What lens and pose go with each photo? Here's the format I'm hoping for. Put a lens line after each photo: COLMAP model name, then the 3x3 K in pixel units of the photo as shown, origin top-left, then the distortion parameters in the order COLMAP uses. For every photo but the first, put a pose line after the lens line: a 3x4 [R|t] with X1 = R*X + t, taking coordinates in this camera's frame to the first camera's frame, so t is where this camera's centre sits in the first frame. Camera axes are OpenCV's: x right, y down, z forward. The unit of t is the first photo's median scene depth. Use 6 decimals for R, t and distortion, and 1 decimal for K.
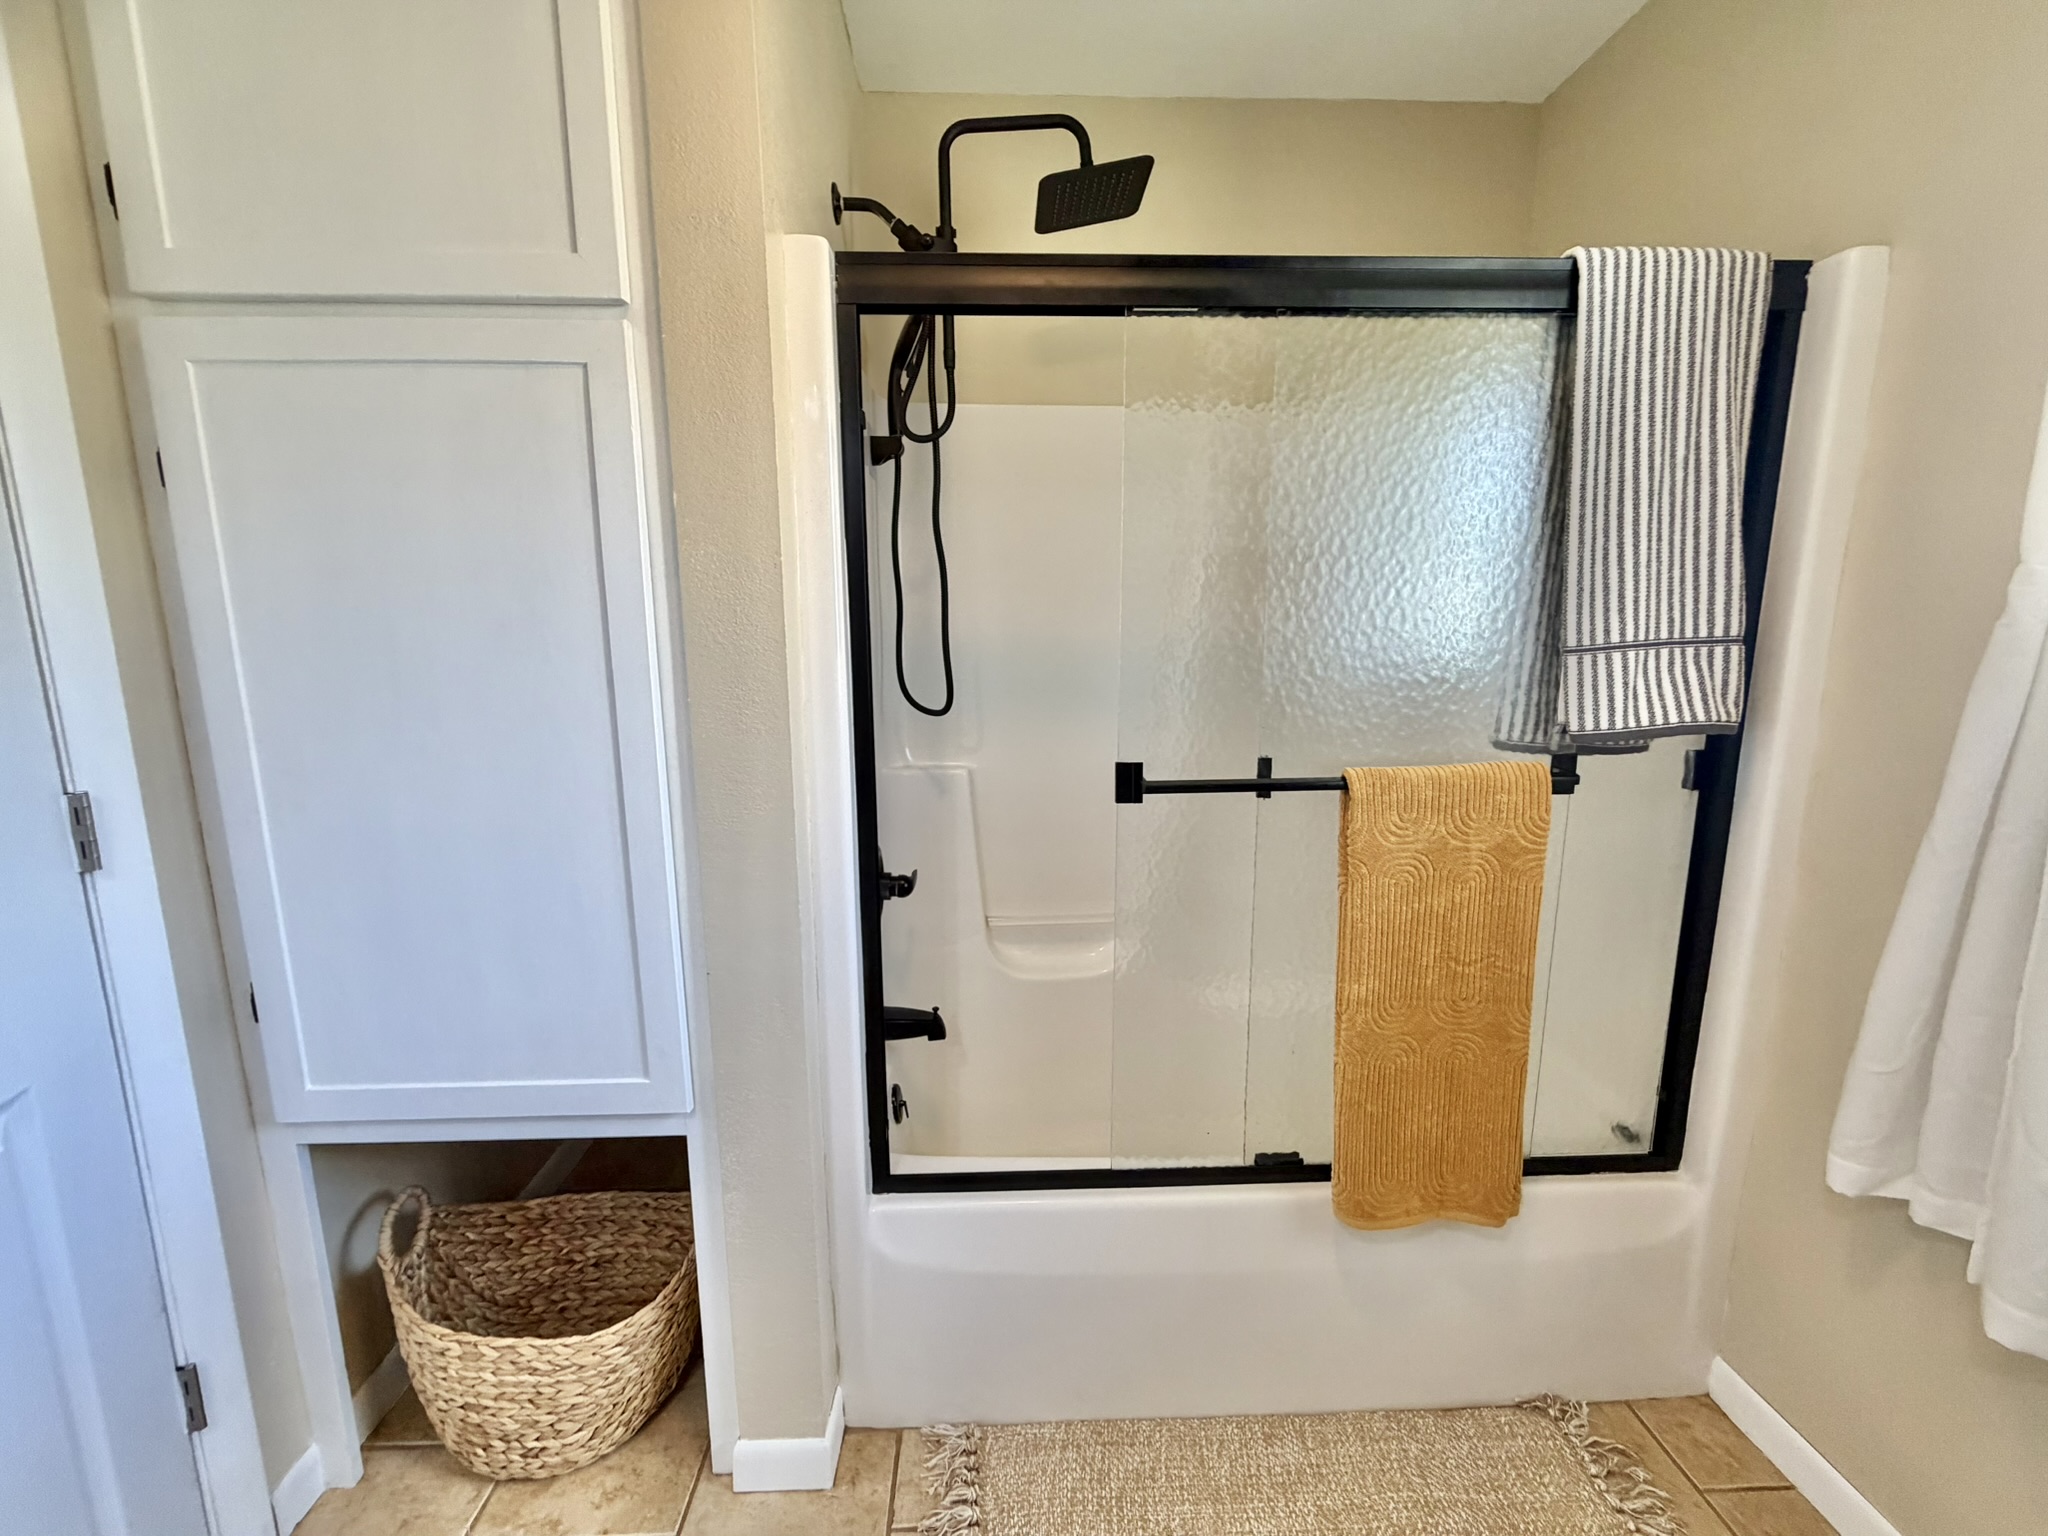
lens RADIAL K [[816.8, 0, 1020.1], [0, 816.8, 768.5], [0, 0, 1]] dist [0.001740, -0.000196]
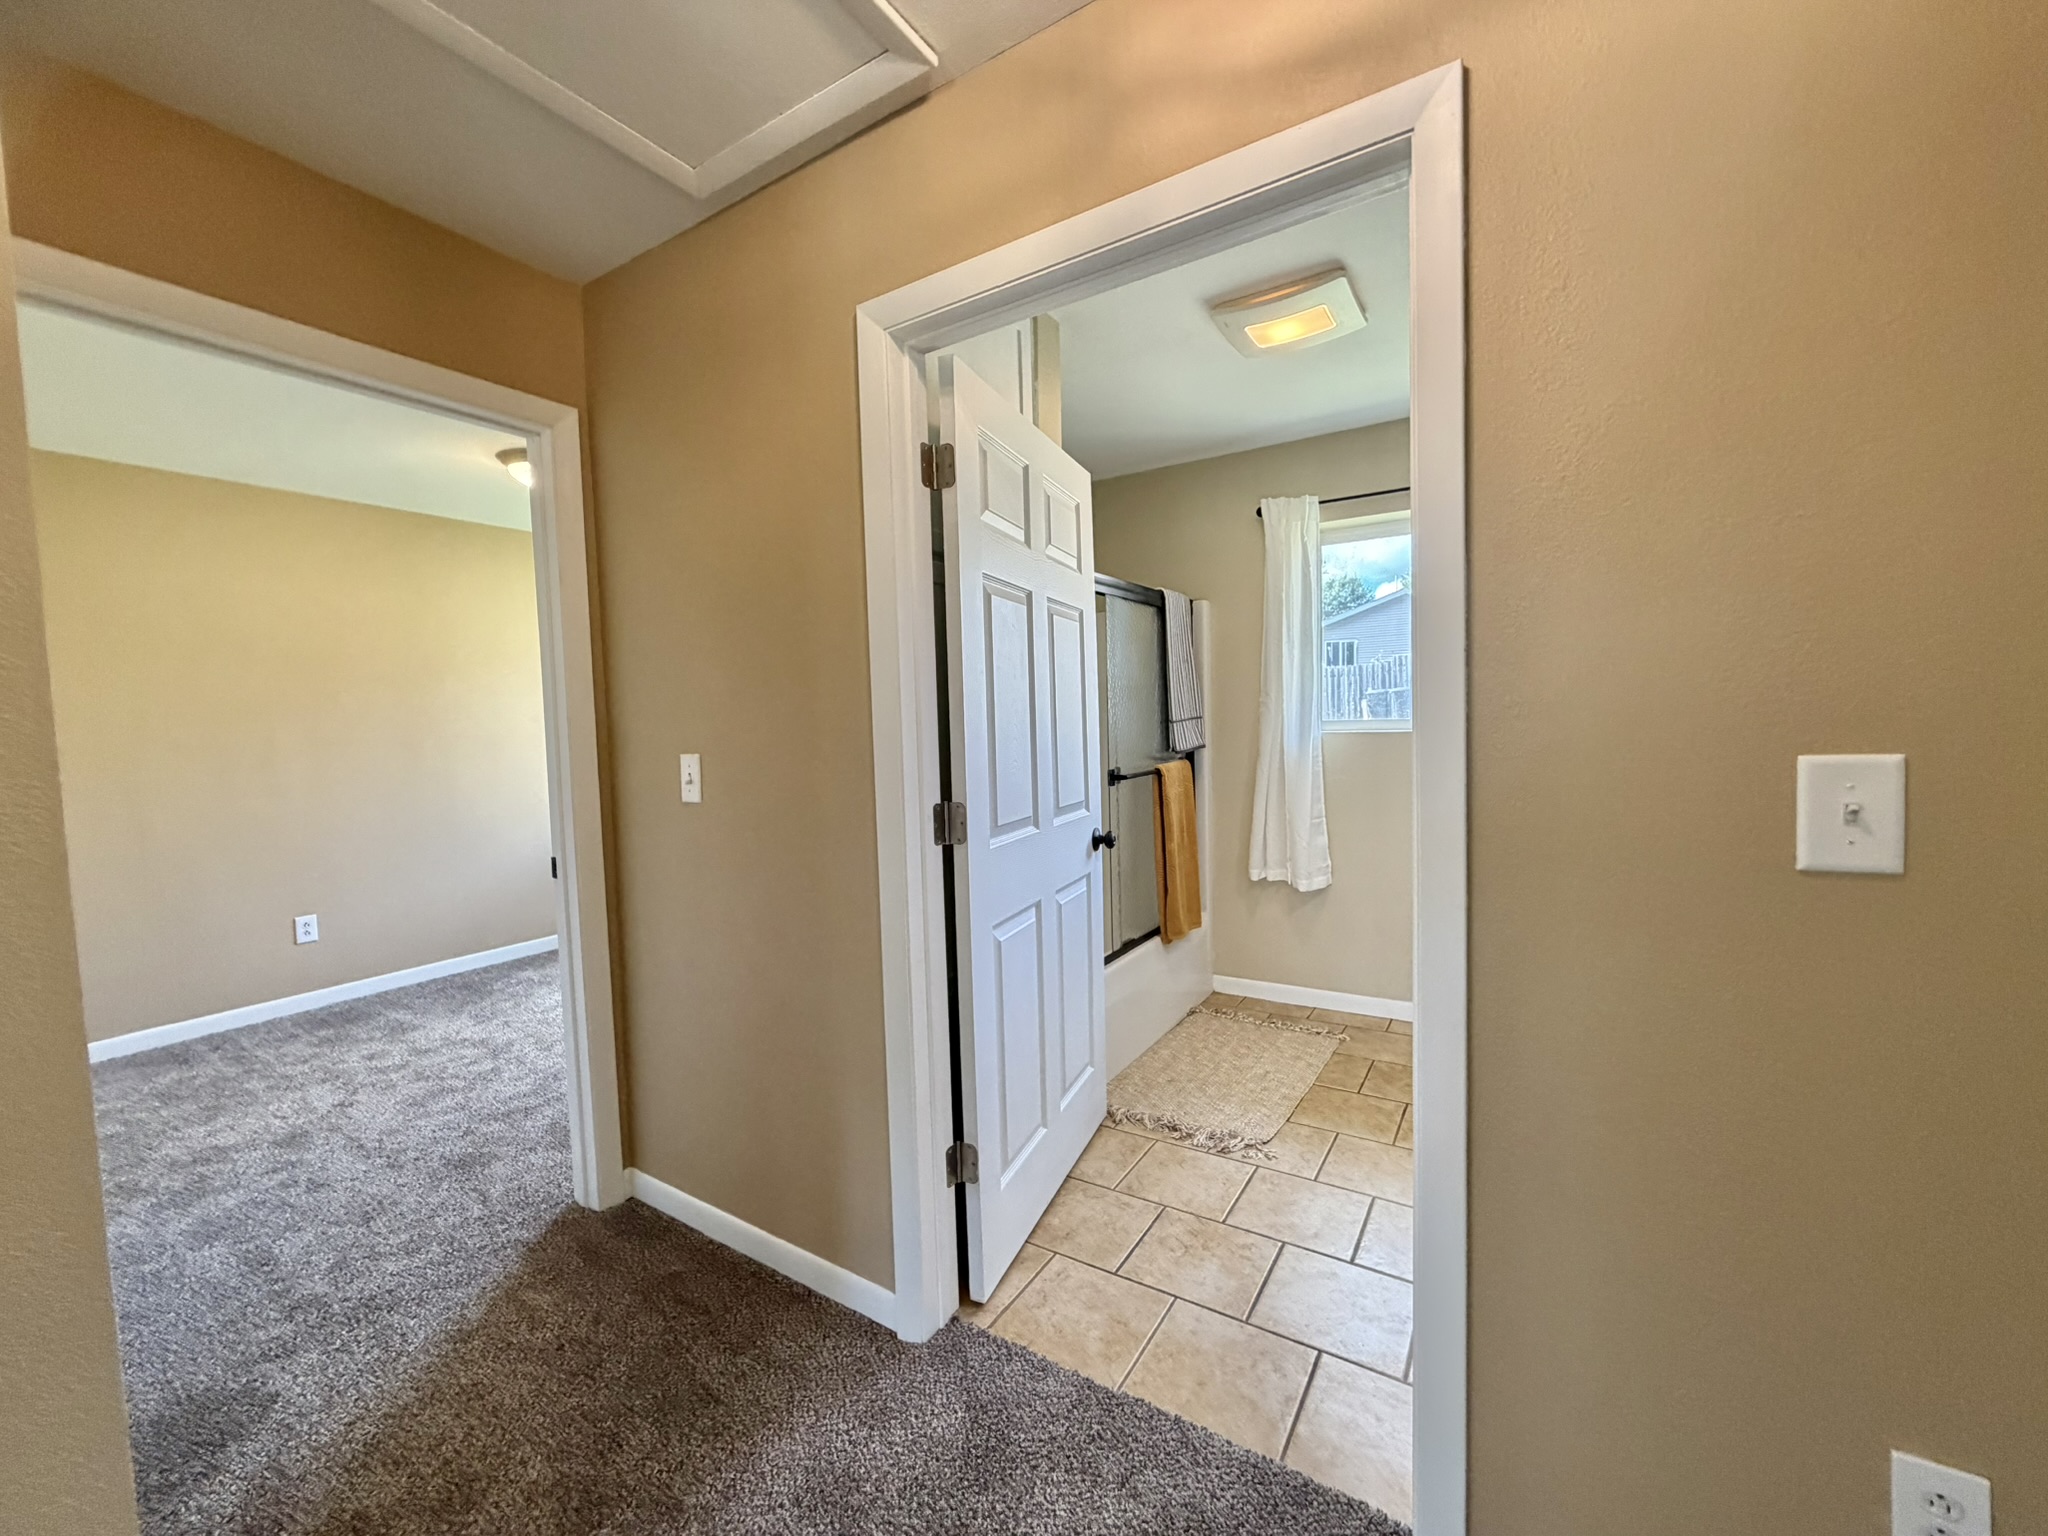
lens RADIAL K [[816.8, 0, 1020.1], [0, 816.8, 768.5], [0, 0, 1]] dist [0.001740, -0.000196]
pose [[0.571402, -0.056731, 0.818707, -1.935778], [0.158311, 0.986490, -0.042133, 0.049814], [-0.805256, 0.153686, 0.572664, -0.175300]]
